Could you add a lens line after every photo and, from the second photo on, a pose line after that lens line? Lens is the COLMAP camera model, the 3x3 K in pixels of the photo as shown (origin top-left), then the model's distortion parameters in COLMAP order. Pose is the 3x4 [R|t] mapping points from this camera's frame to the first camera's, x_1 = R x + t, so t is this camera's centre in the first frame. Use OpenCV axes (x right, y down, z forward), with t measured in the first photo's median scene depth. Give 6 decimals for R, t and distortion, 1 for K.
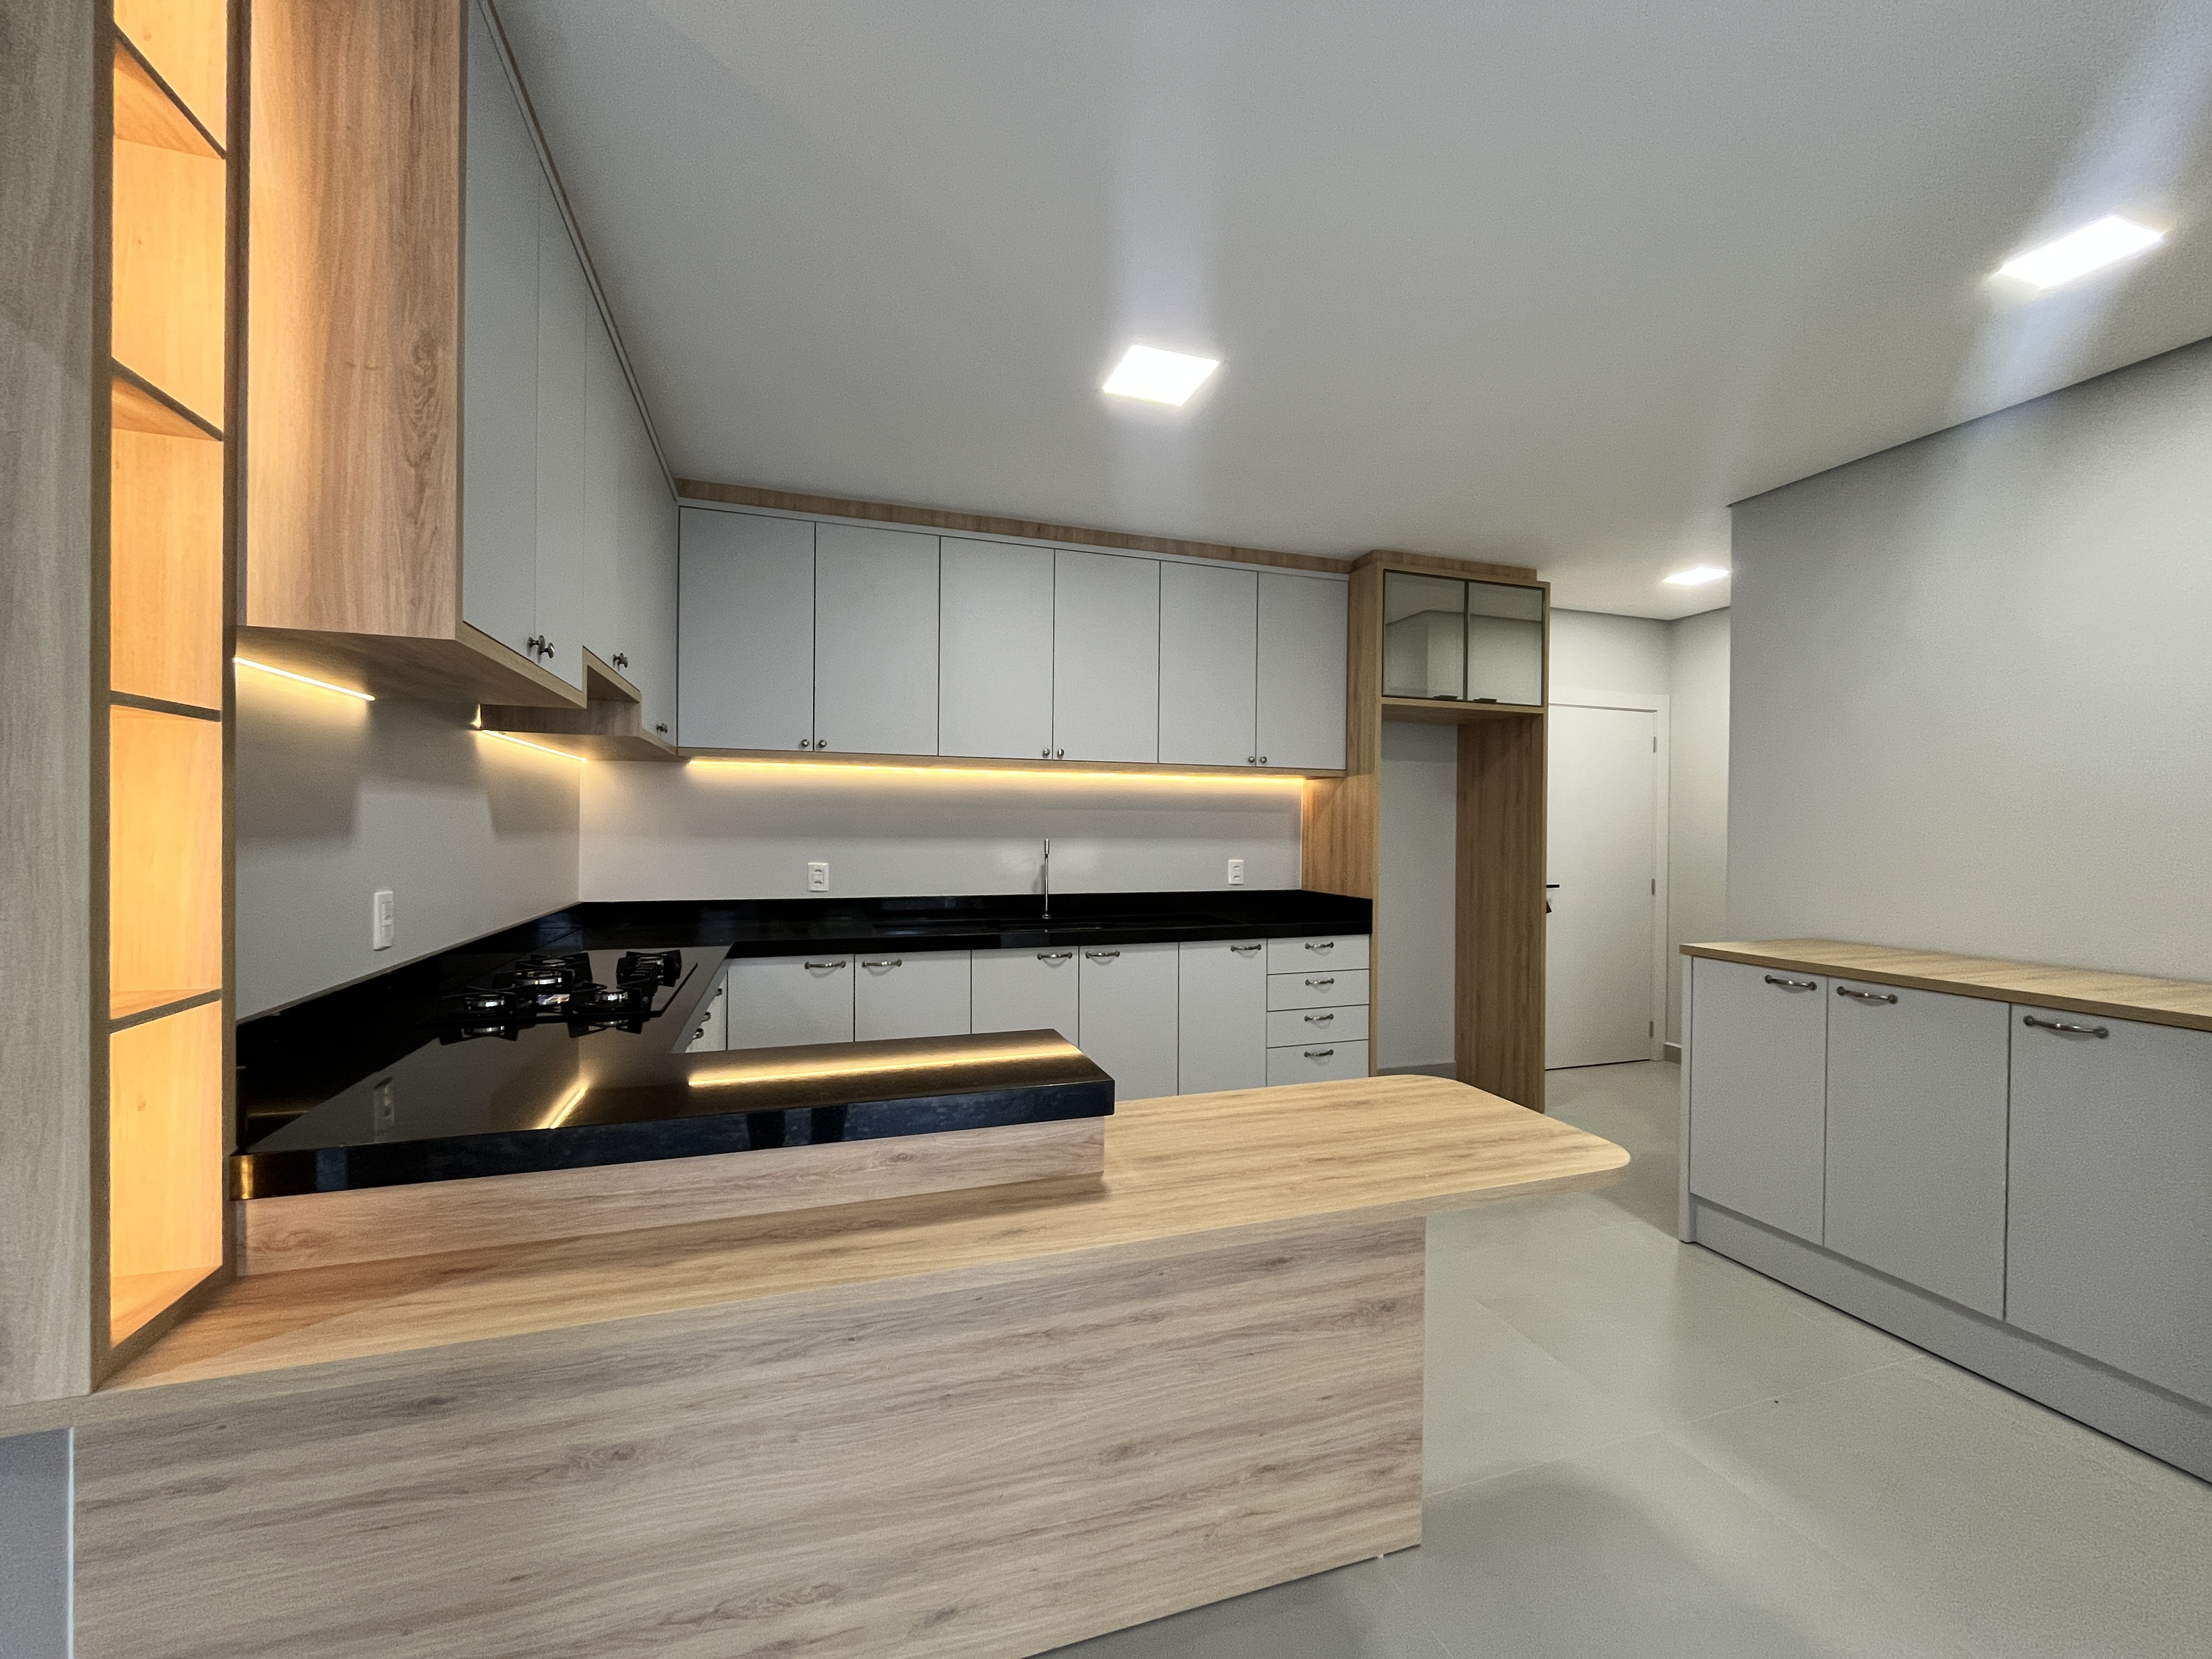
lens RADIAL K [[895.1, 0, 1100.1], [0, 895.1, 828.4], [0, 0, 1]] dist [-0.001778, 0.000686]
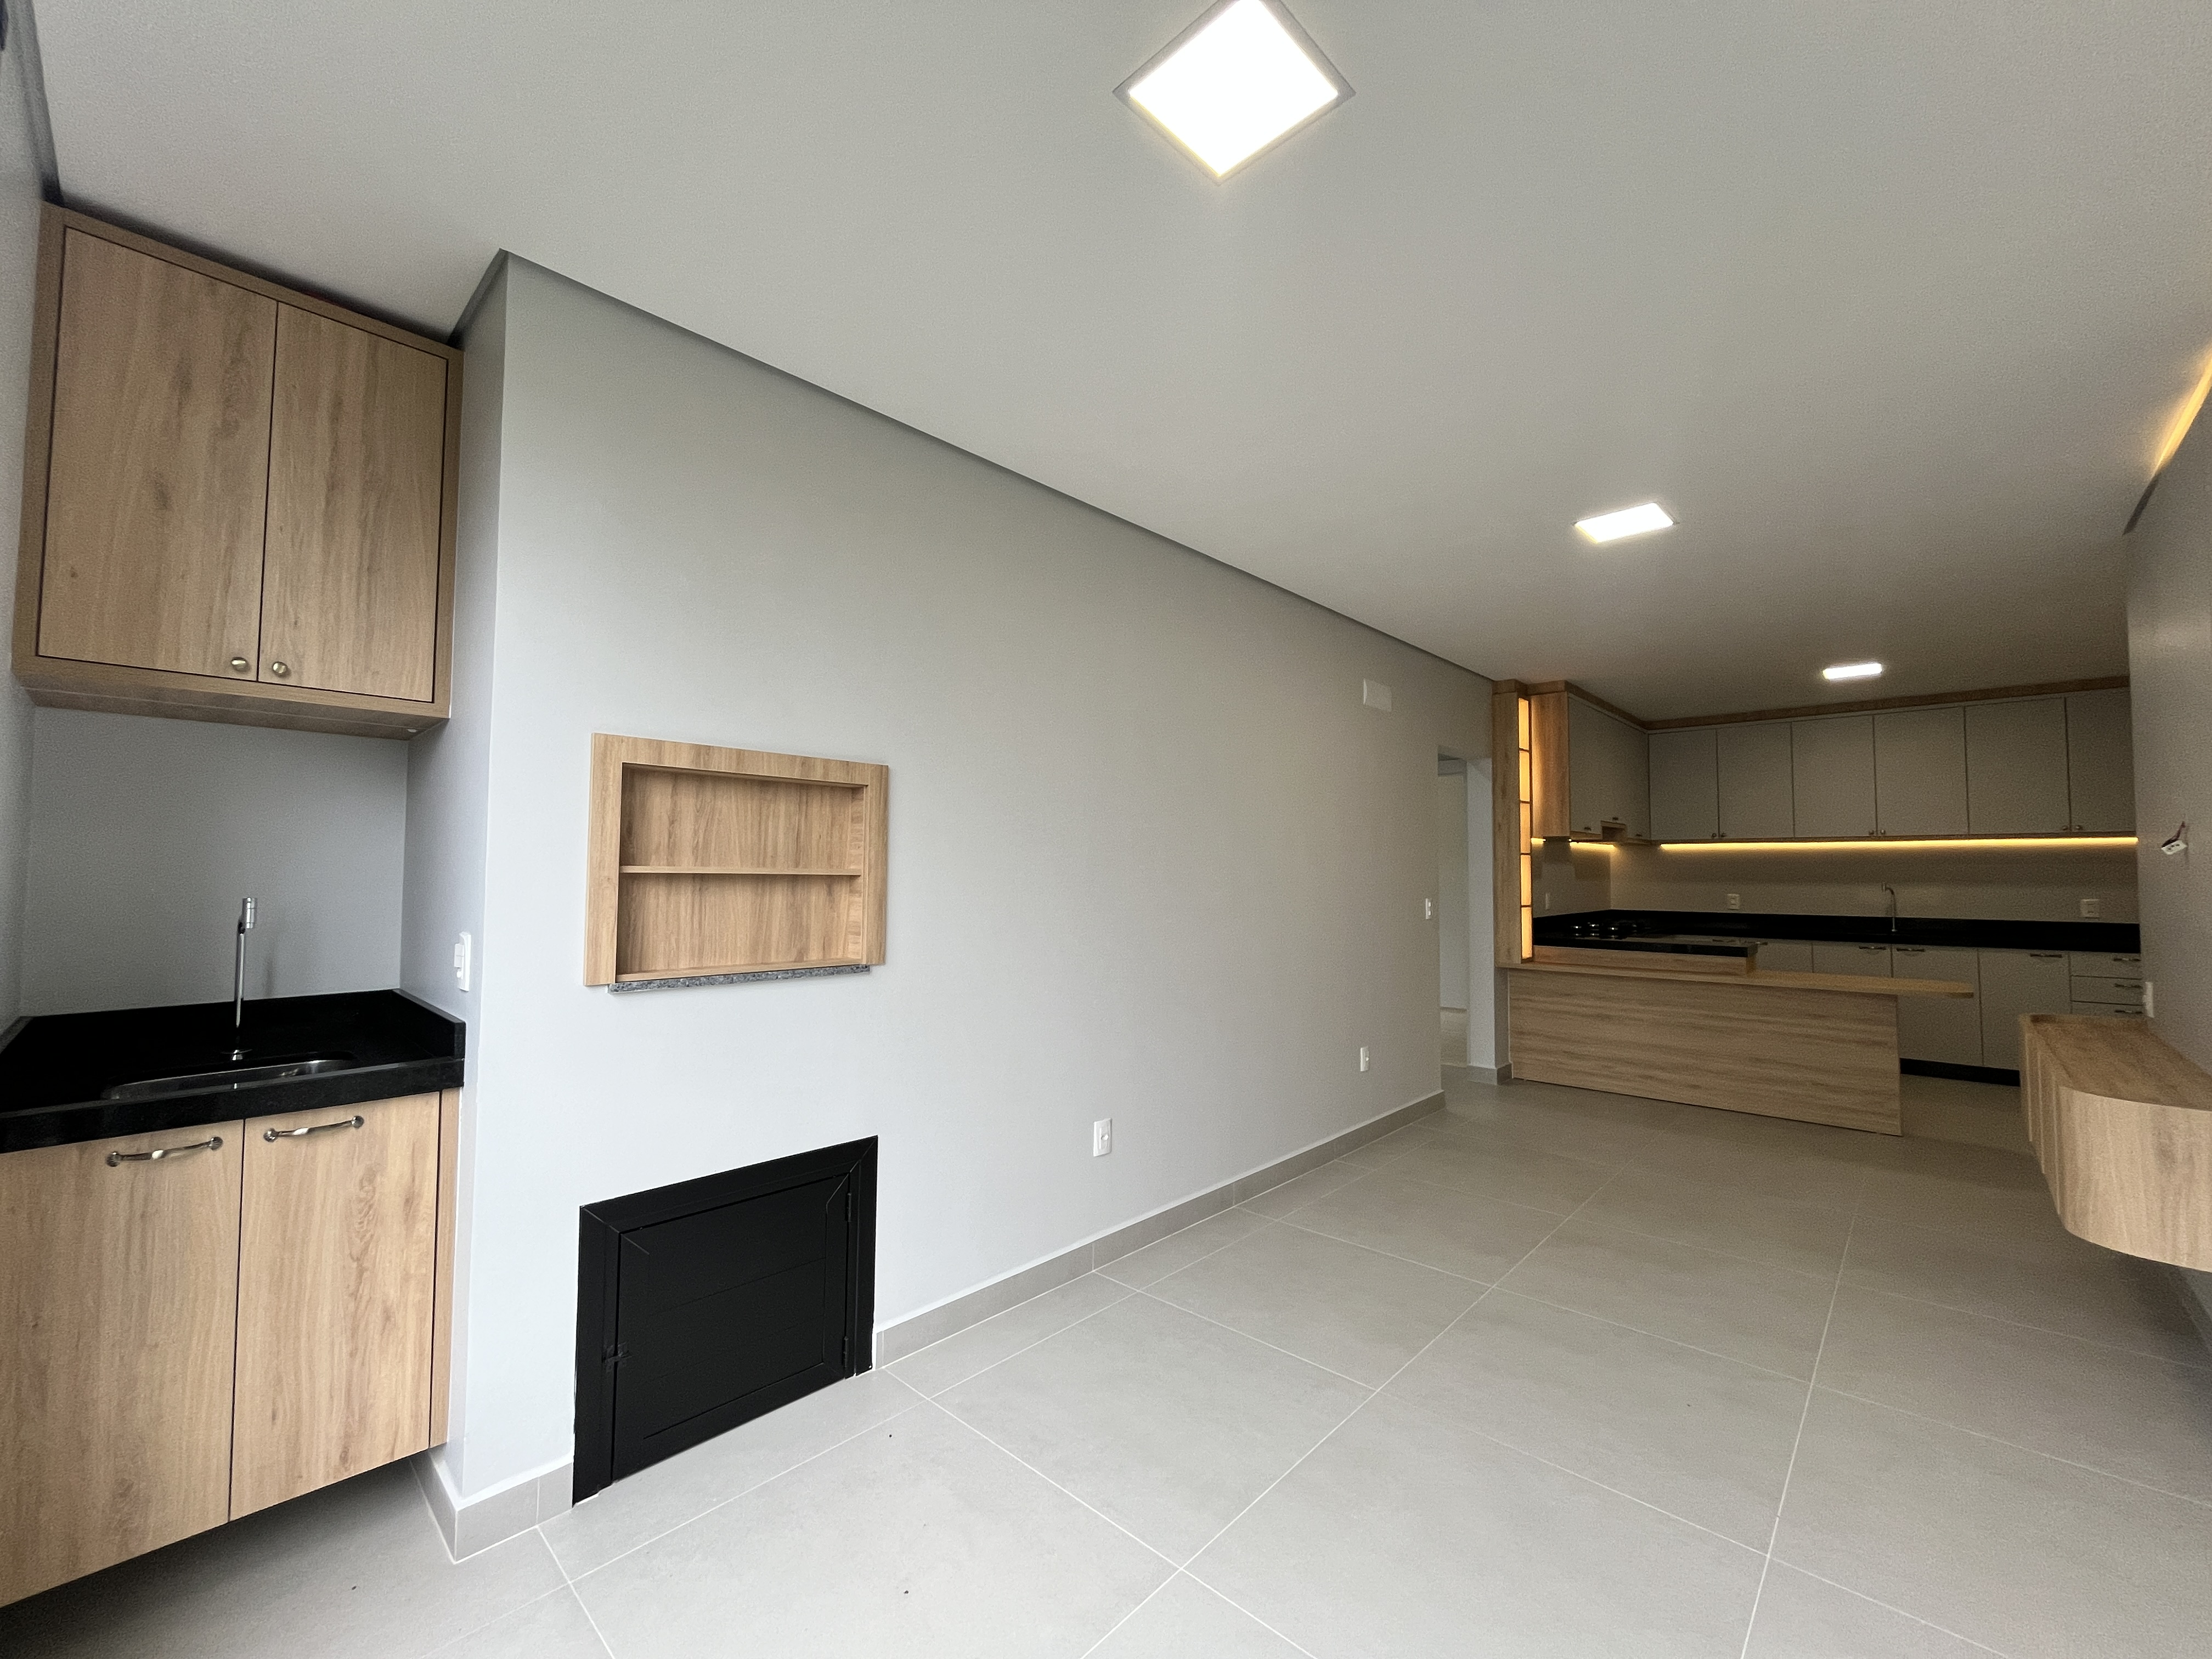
lens RADIAL K [[895.1, 0, 1108.0], [0, 895.1, 833.3], [0, 0, 1]] dist [-0.001778, 0.000686]
pose [[0.479488, -0.043970, -0.876446, 0.784837], [-0.000533, 0.998729, -0.050396, 0.004772], [0.877548, 0.024631, 0.478856, -1.184480]]
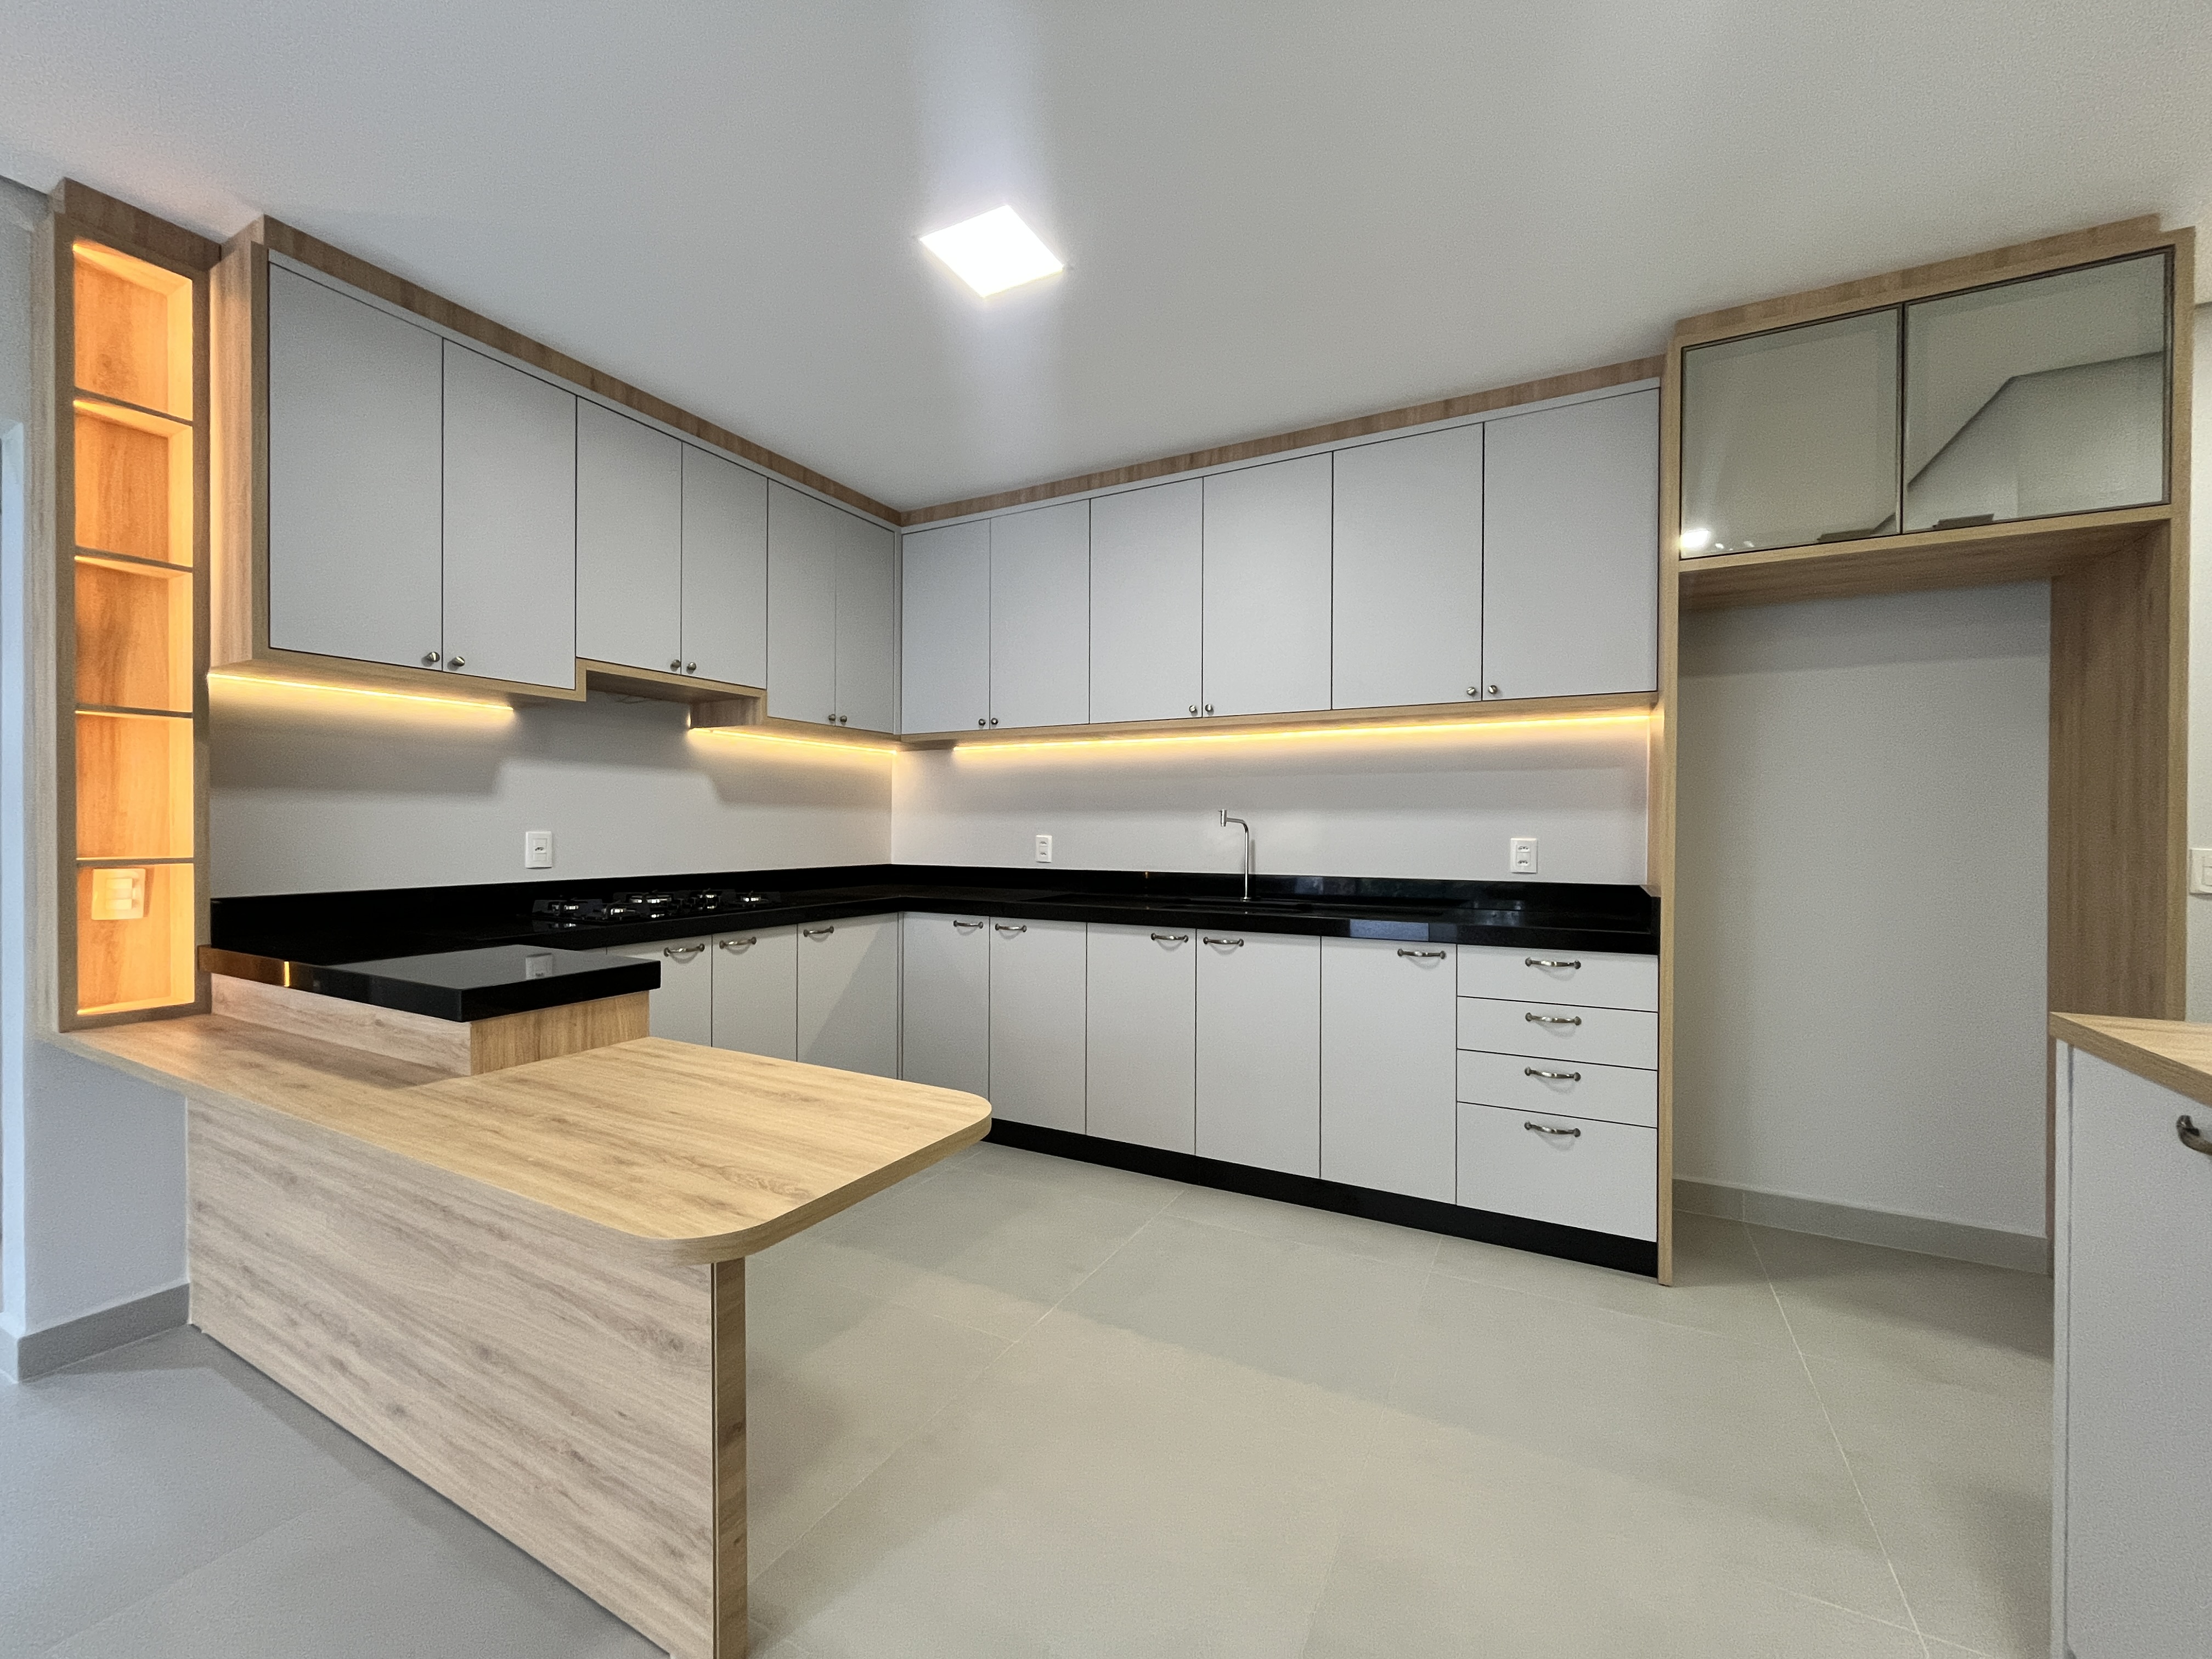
lens RADIAL K [[895.1, 0, 1109.8], [0, 895.1, 831.0], [0, 0, 1]] dist [-0.001778, 0.000686]
pose [[0.685192, -0.003893, -0.728352, 0.550082], [0.000014, 0.999986, -0.005333, 0.041649], [0.728362, 0.003644, 0.685182, 0.350074]]
